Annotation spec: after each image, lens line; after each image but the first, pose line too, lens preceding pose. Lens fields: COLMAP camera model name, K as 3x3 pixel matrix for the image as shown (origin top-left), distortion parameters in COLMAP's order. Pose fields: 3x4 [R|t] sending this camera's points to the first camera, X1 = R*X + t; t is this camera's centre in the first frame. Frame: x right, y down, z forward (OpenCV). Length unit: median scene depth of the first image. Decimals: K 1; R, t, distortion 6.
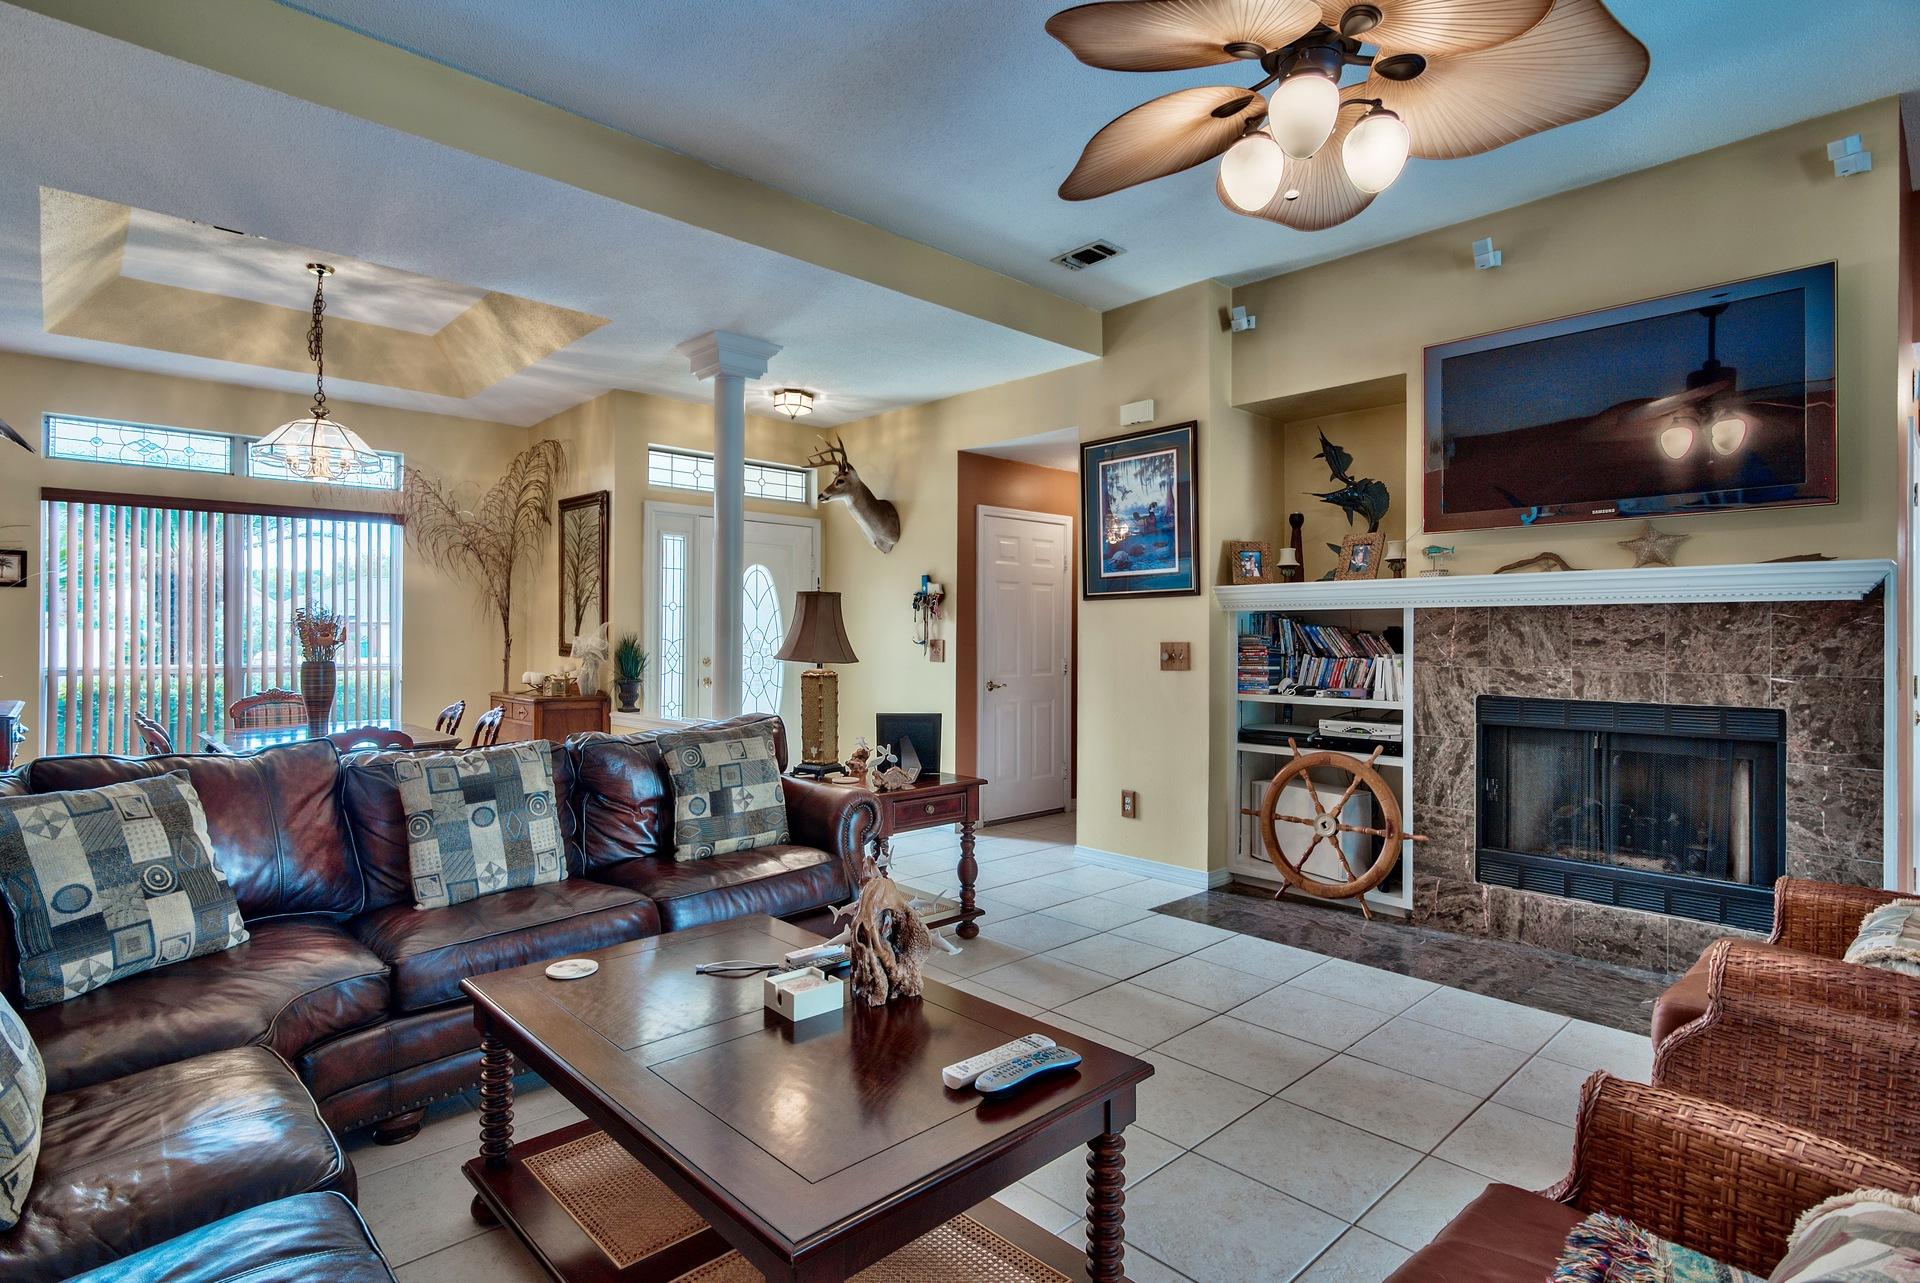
lens RADIAL K [[927.2, 0, 857.6], [0, 927.2, 644.8], [0, 0, 1]] dist [-0.008783, -0.000268]
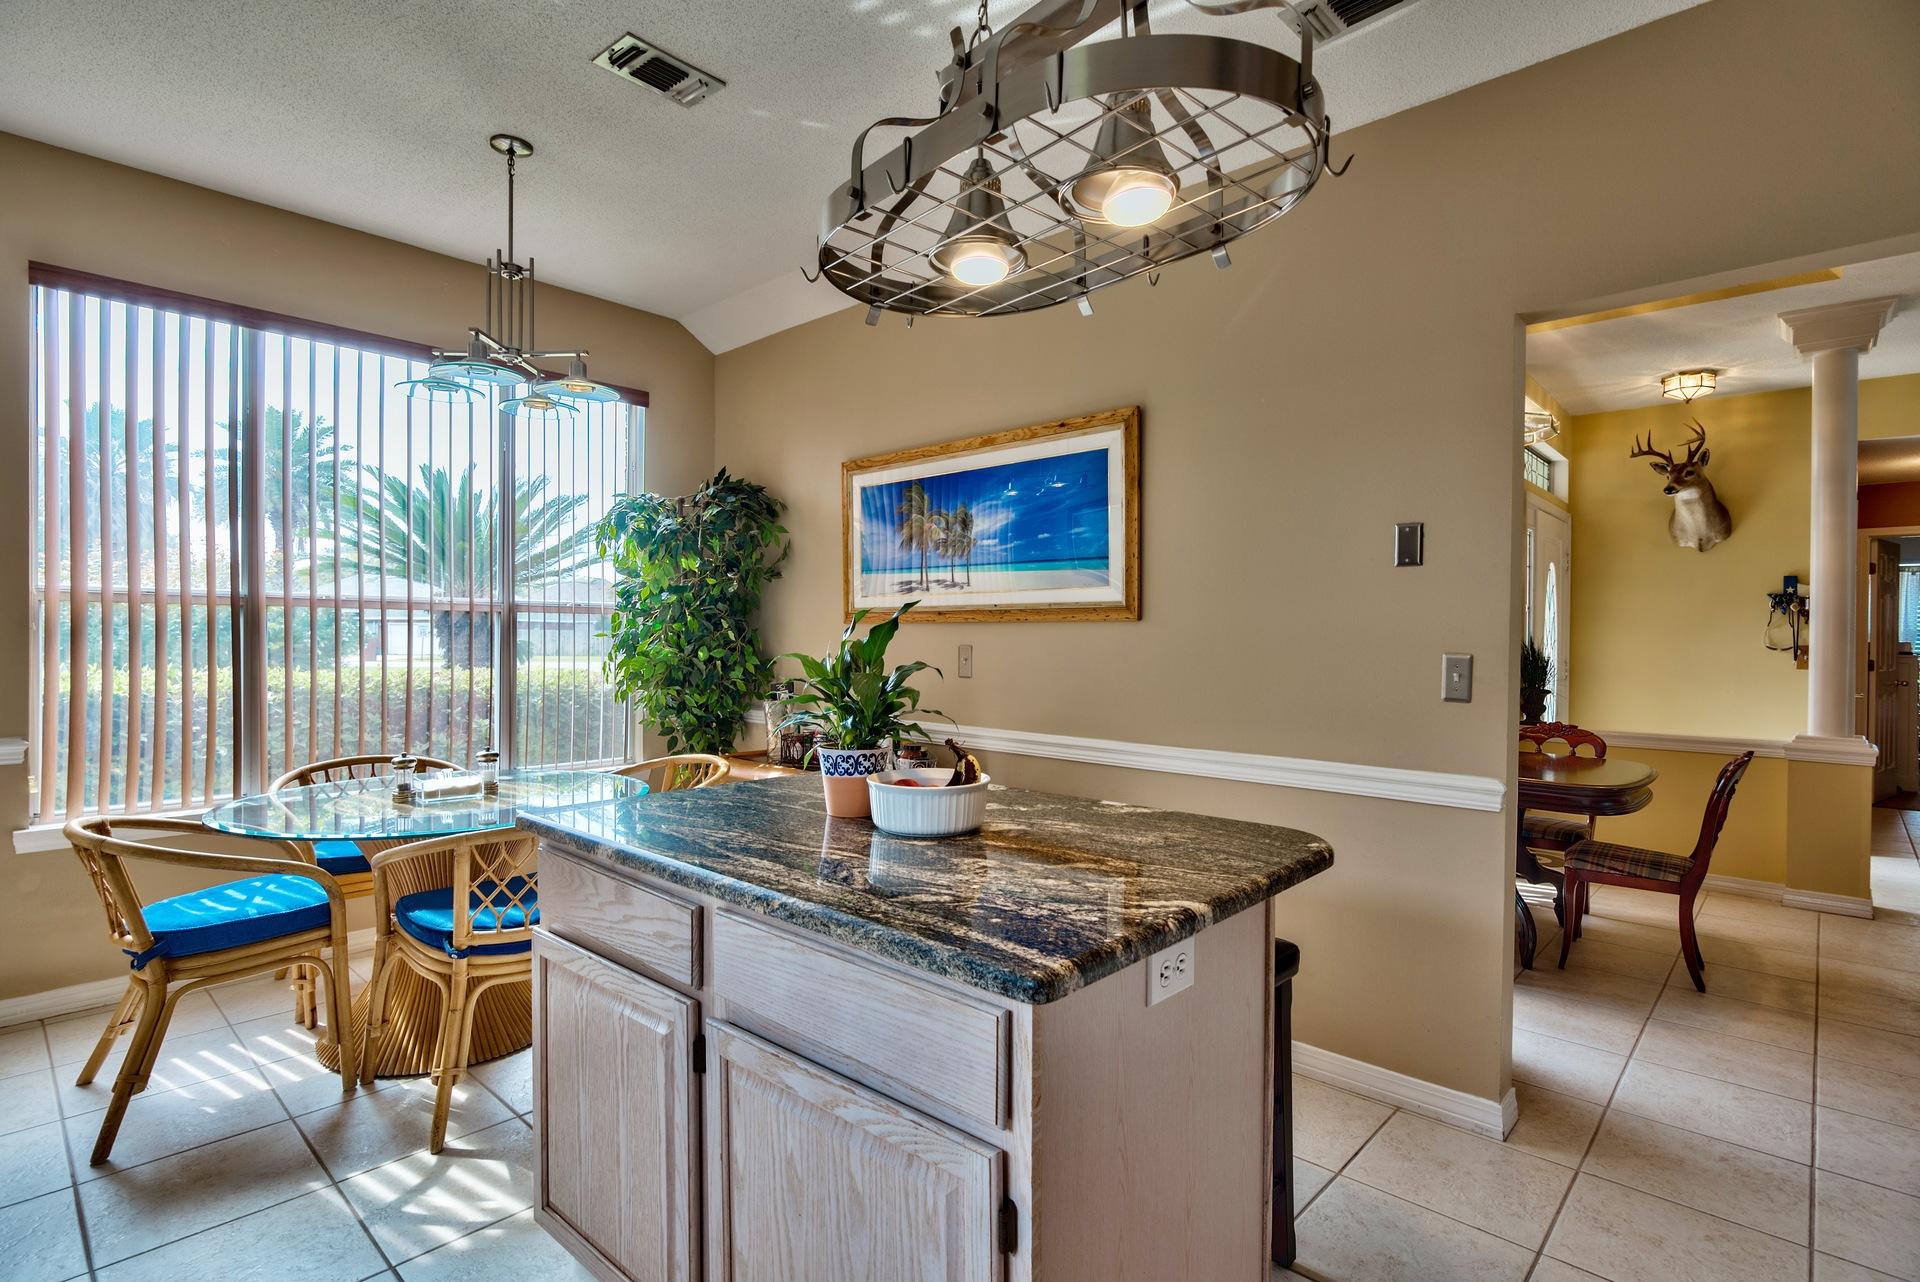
lens RADIAL K [[927.2, 0, 857.6], [0, 927.2, 644.3], [0, 0, 1]] dist [-0.008783, -0.000268]
pose [[0.996755, 0.005867, 0.080281, -0.923917], [-0.006132, 0.999977, 0.003054, -0.005209], [-0.080261, -0.003537, 0.996768, 0.164452]]
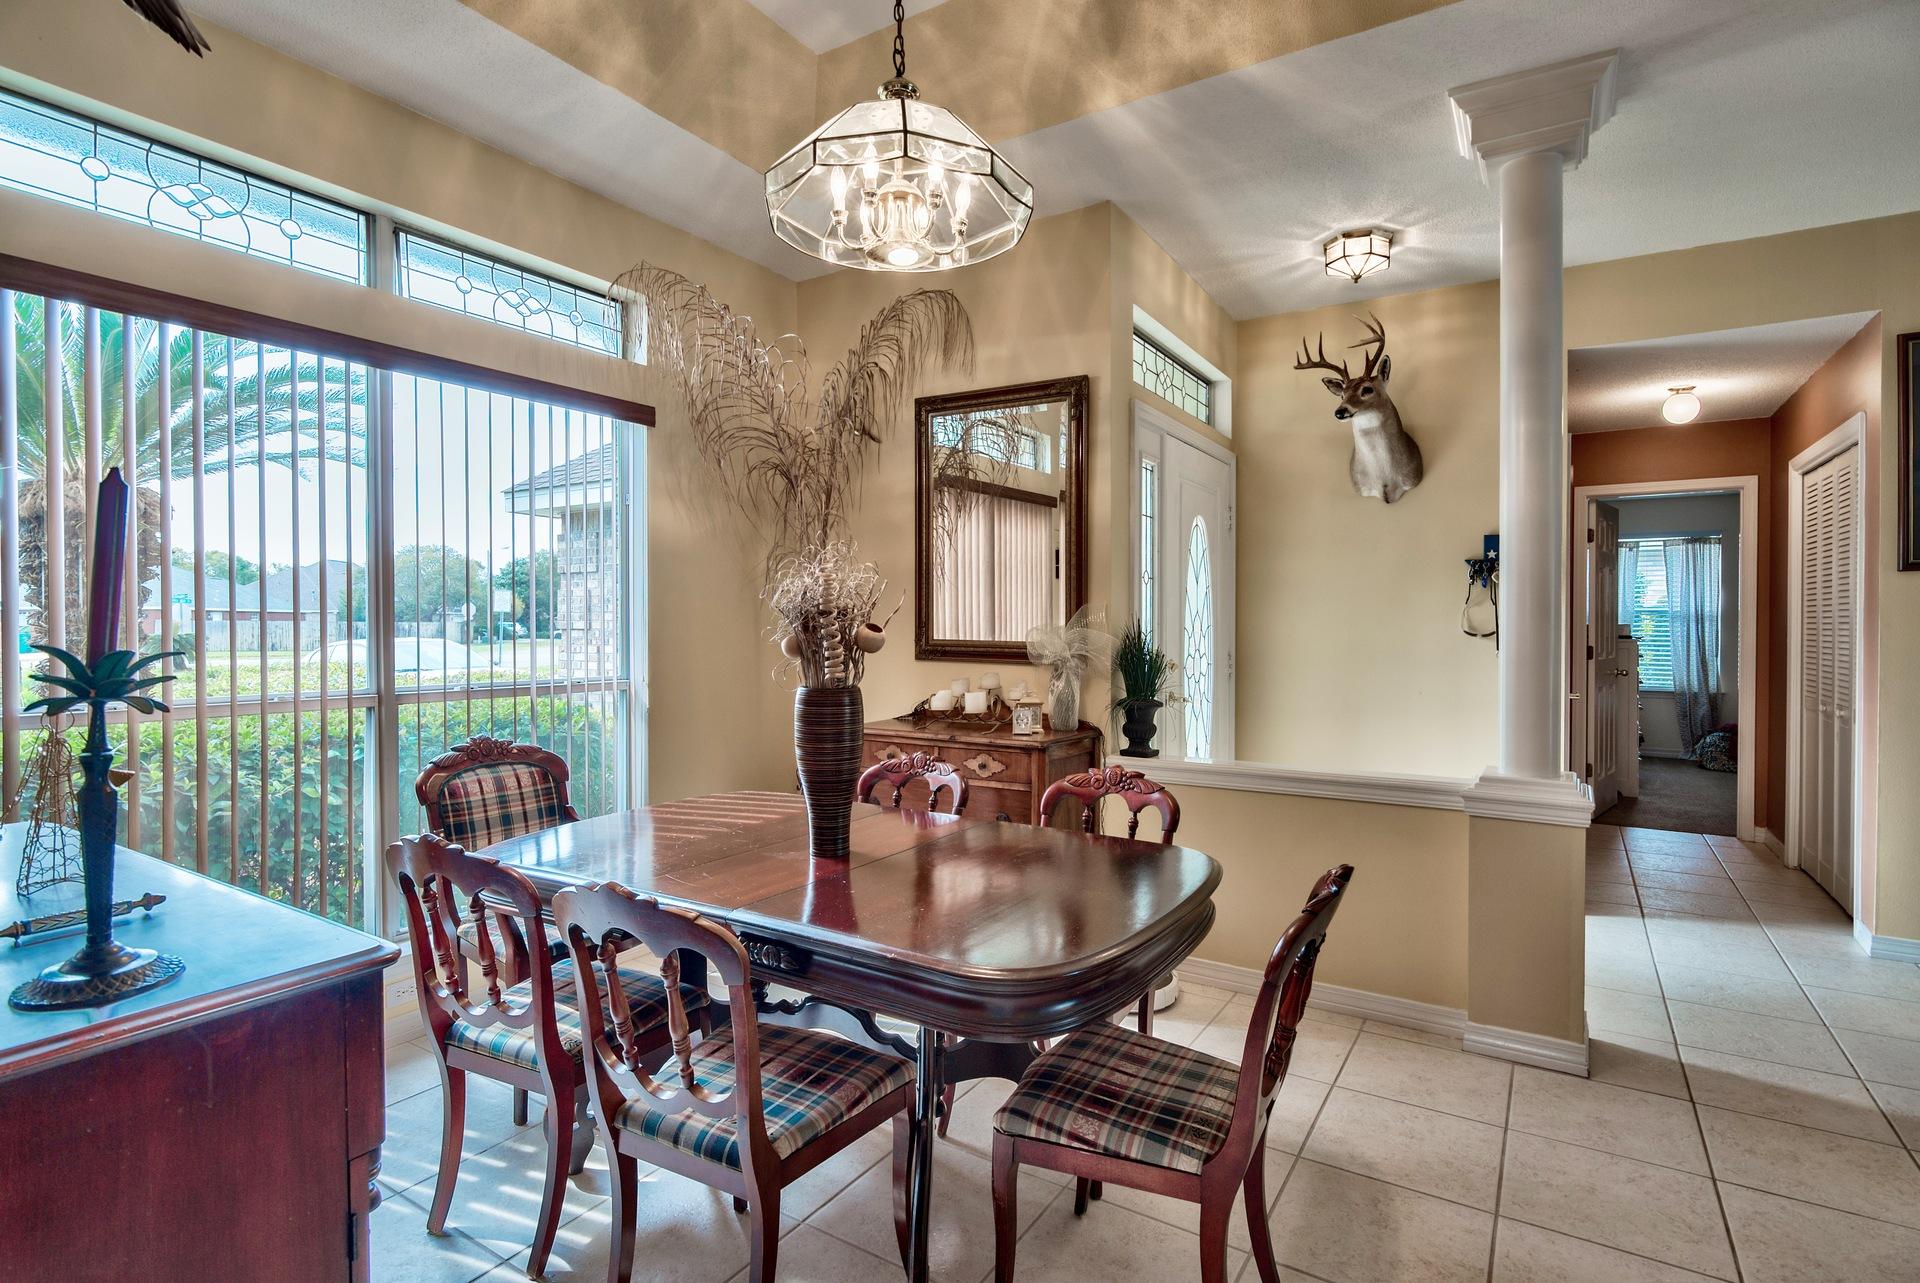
lens RADIAL K [[975.9, 0, 848.6], [0, 975.9, 639.1], [0, 0, 1]] dist [-0.000246, -0.000150]
pose [[0.965712, -0.005536, 0.259557, -0.562886], [0.004243, 0.999976, 0.005543, -0.005896], [-0.259581, -0.004252, 0.965712, 0.435918]]
